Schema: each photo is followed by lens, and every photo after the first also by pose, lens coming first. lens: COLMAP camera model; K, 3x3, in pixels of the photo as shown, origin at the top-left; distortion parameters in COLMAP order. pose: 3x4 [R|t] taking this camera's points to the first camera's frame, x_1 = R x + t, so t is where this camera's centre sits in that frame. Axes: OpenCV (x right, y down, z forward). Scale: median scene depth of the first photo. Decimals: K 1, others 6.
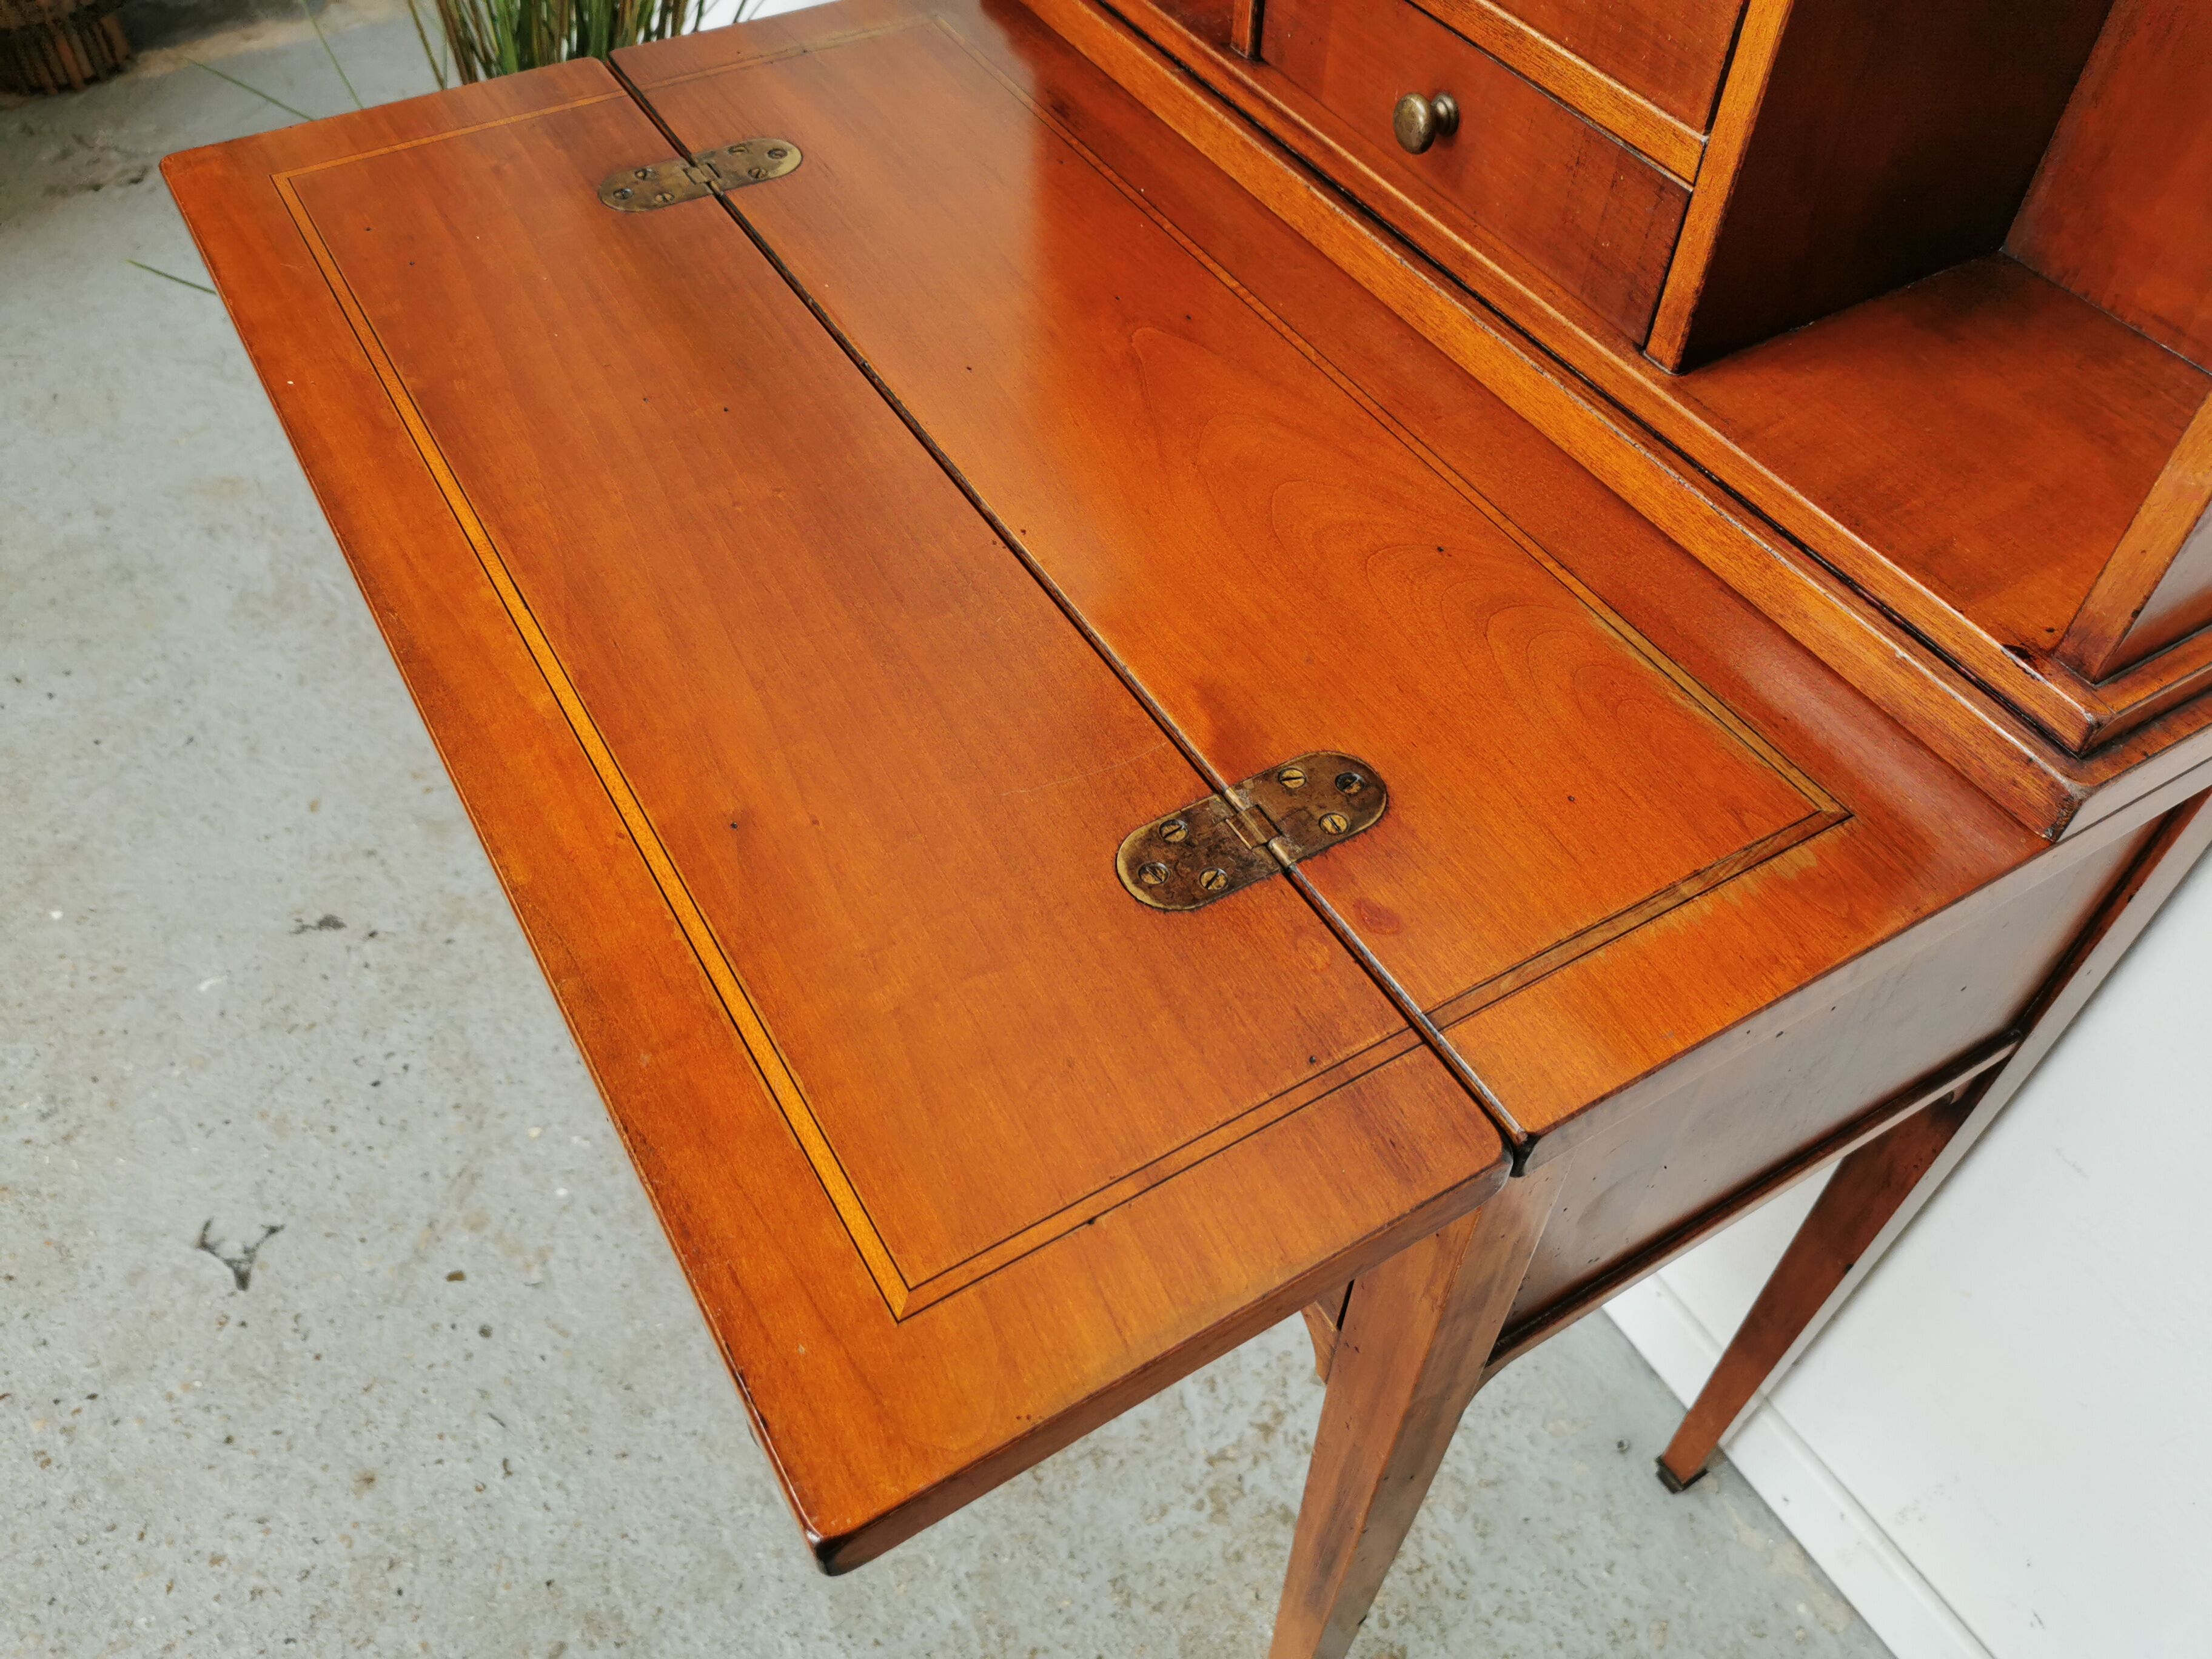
lens RADIAL K [[1719.2, 0, 1111.6], [0, 1719.2, 832.6], [0, 0, 1]] dist [0.065655, -0.088812]
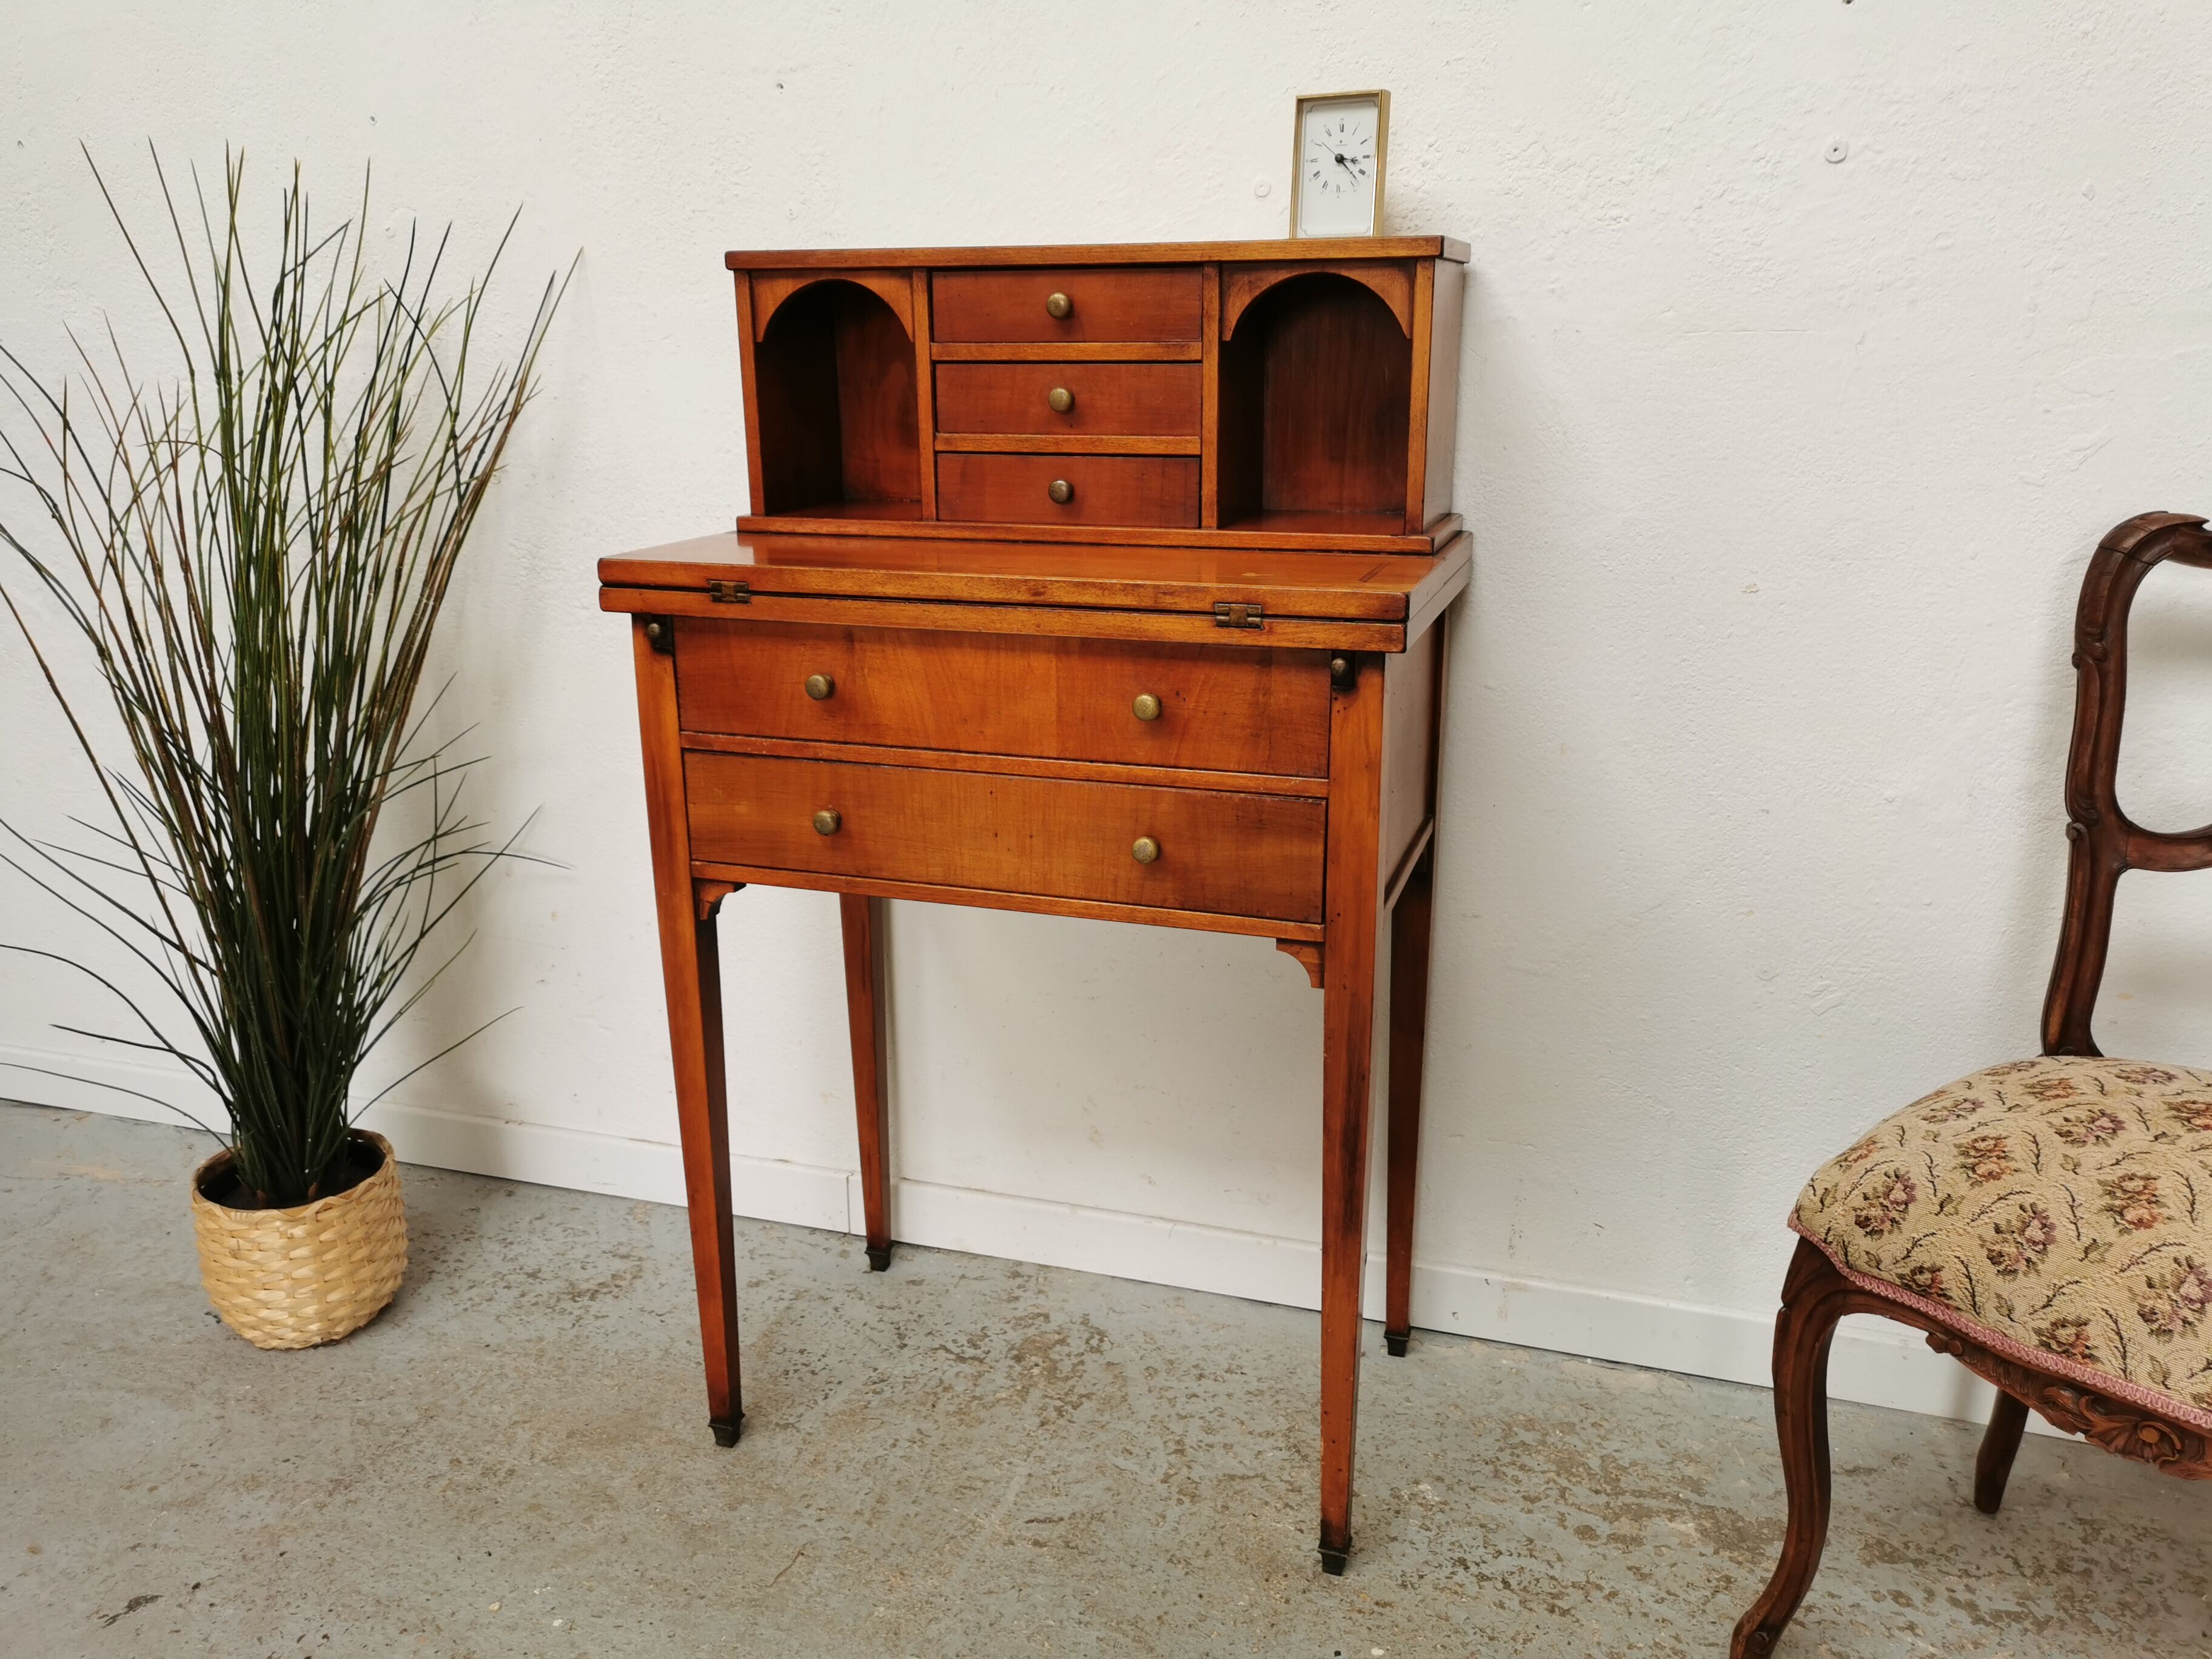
lens RADIAL K [[1709.0, 0, 1110.2], [0, 1709.0, 830.3], [0, 0, 1]] dist [0.055247, -0.055092]
pose [[0.754915, -0.211630, 0.620739, -0.717740], [0.513522, 0.779471, -0.358776, 0.445852], [-0.407920, 0.589608, 0.697111, -0.202736]]
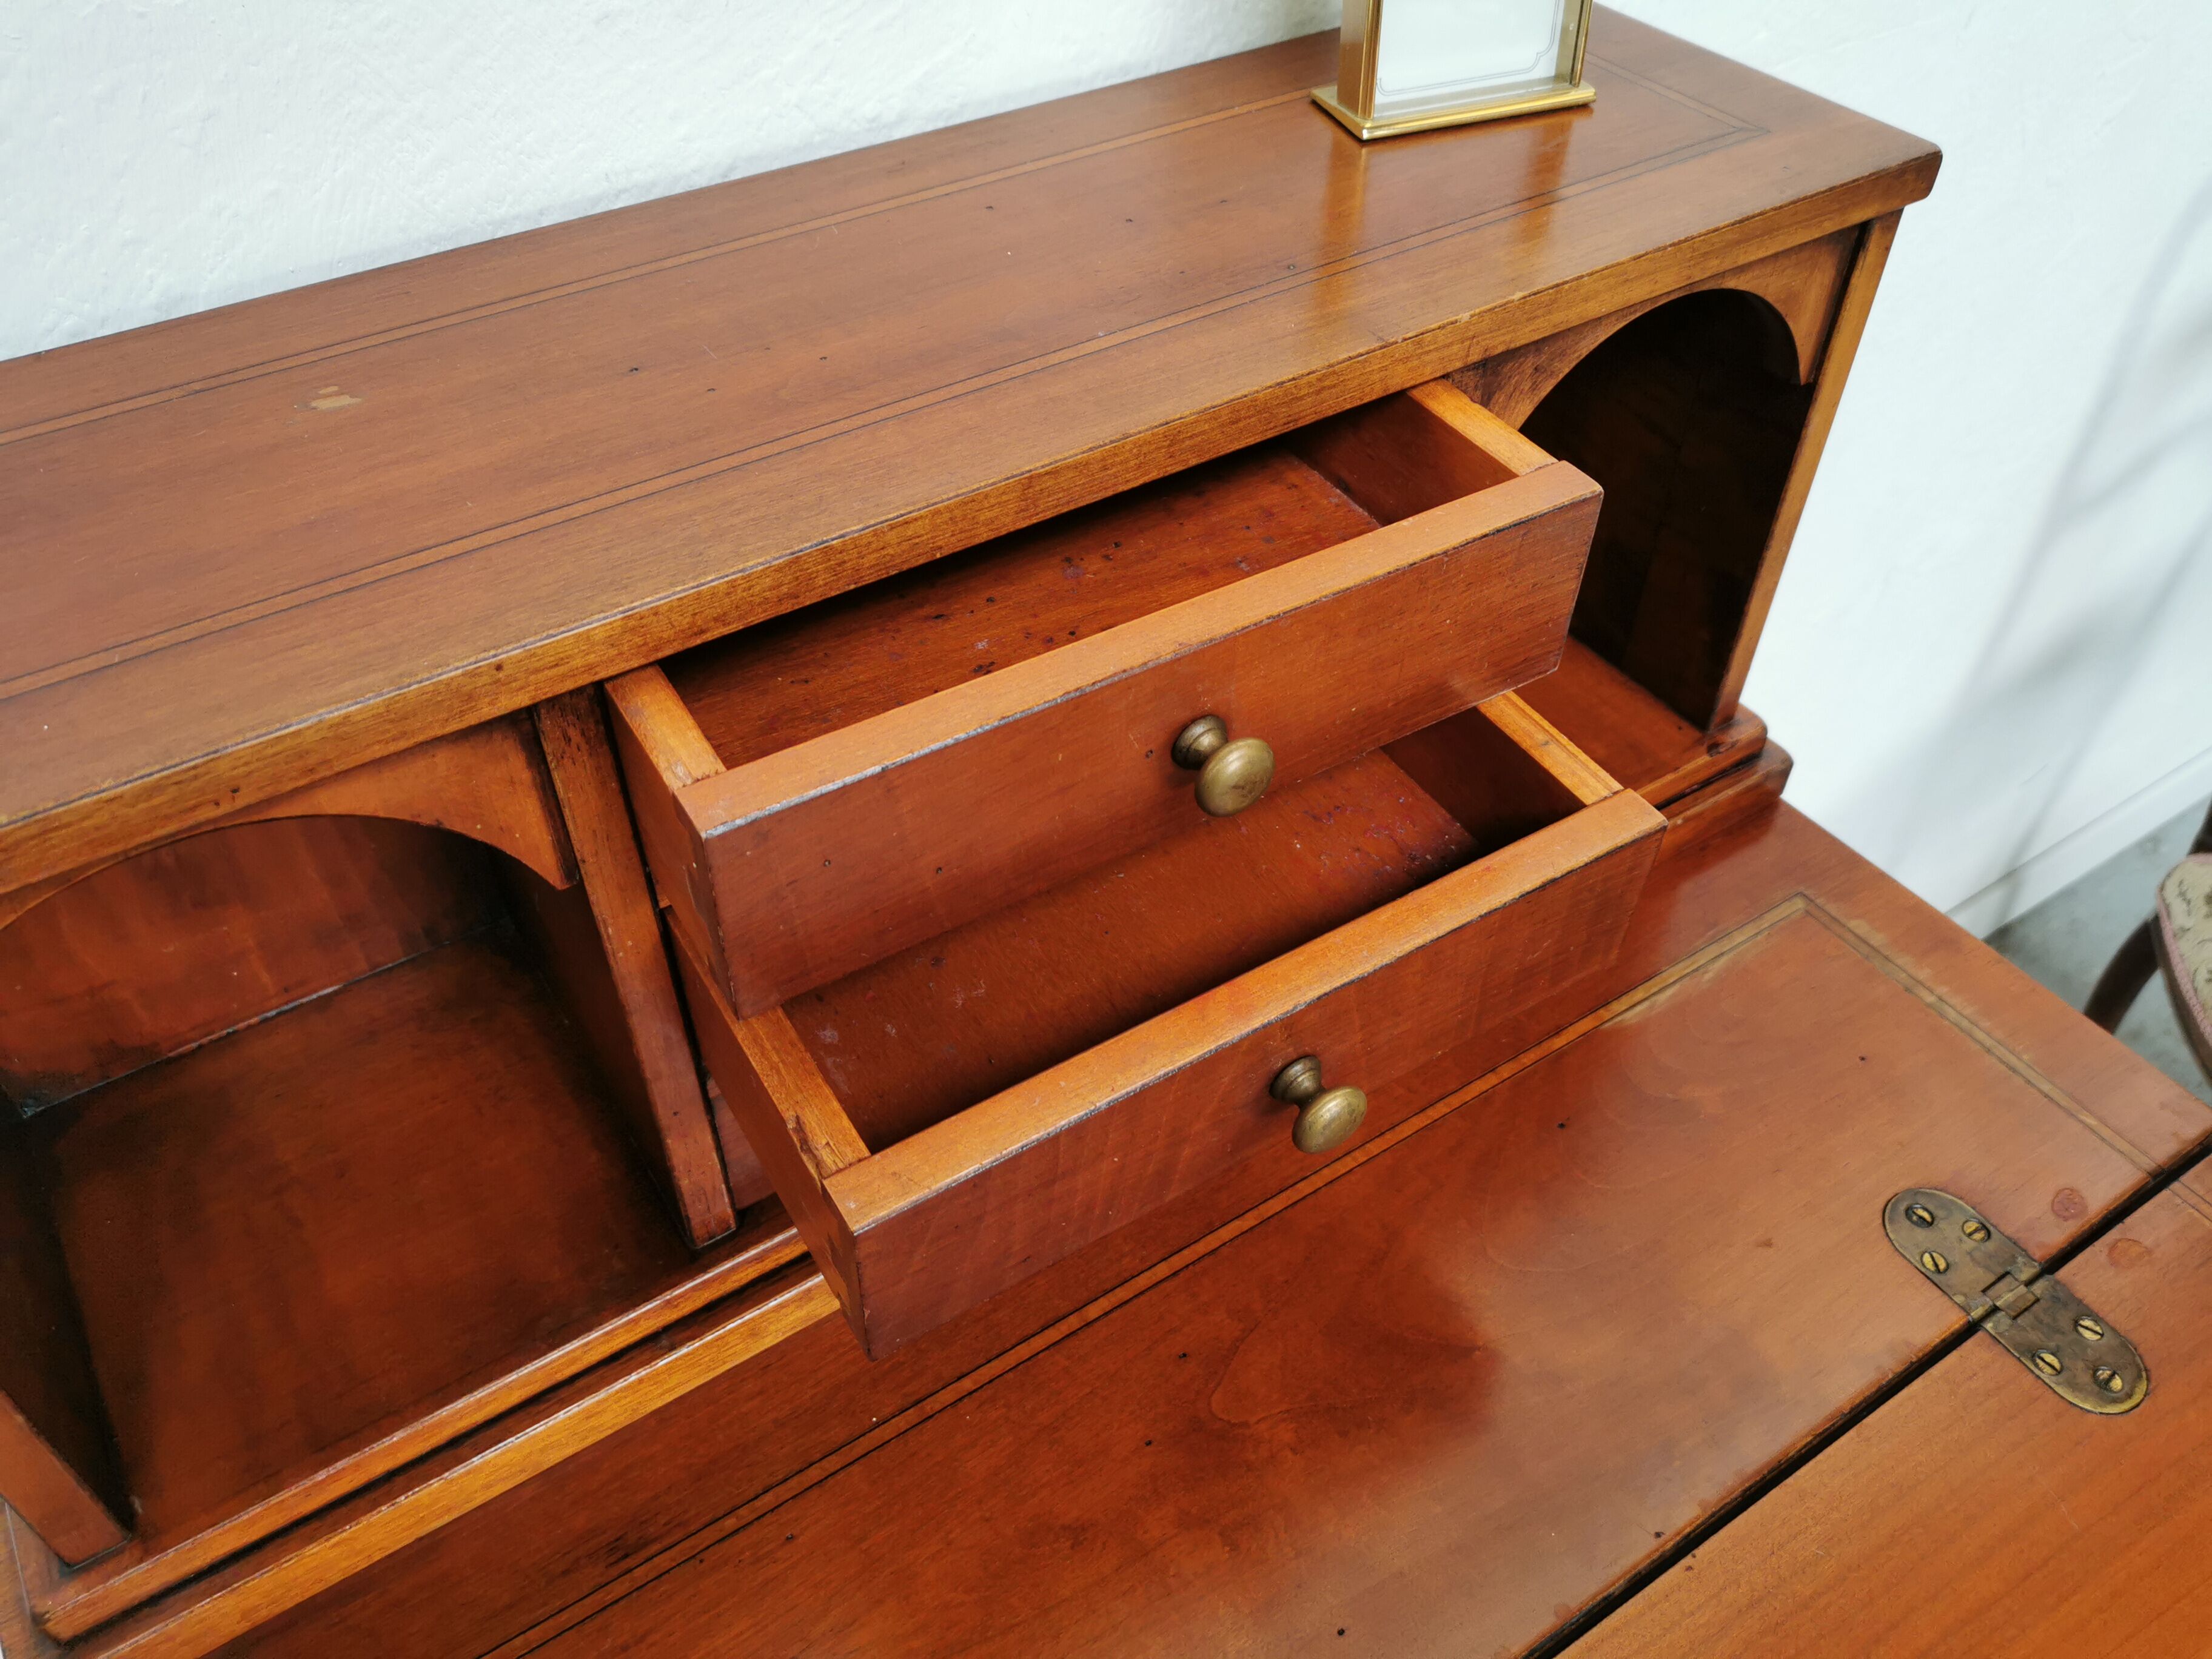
lens RADIAL K [[1729.7, 0, 1110.5], [0, 1729.7, 830.2], [0, 0, 1]] dist [0.042510, -0.049177]
pose [[-0.040648, -0.708342, 0.704698, -0.198444], [0.757458, 0.438108, 0.484065, -0.470234], [-0.651617, 0.553455, 0.518732, 0.276461]]
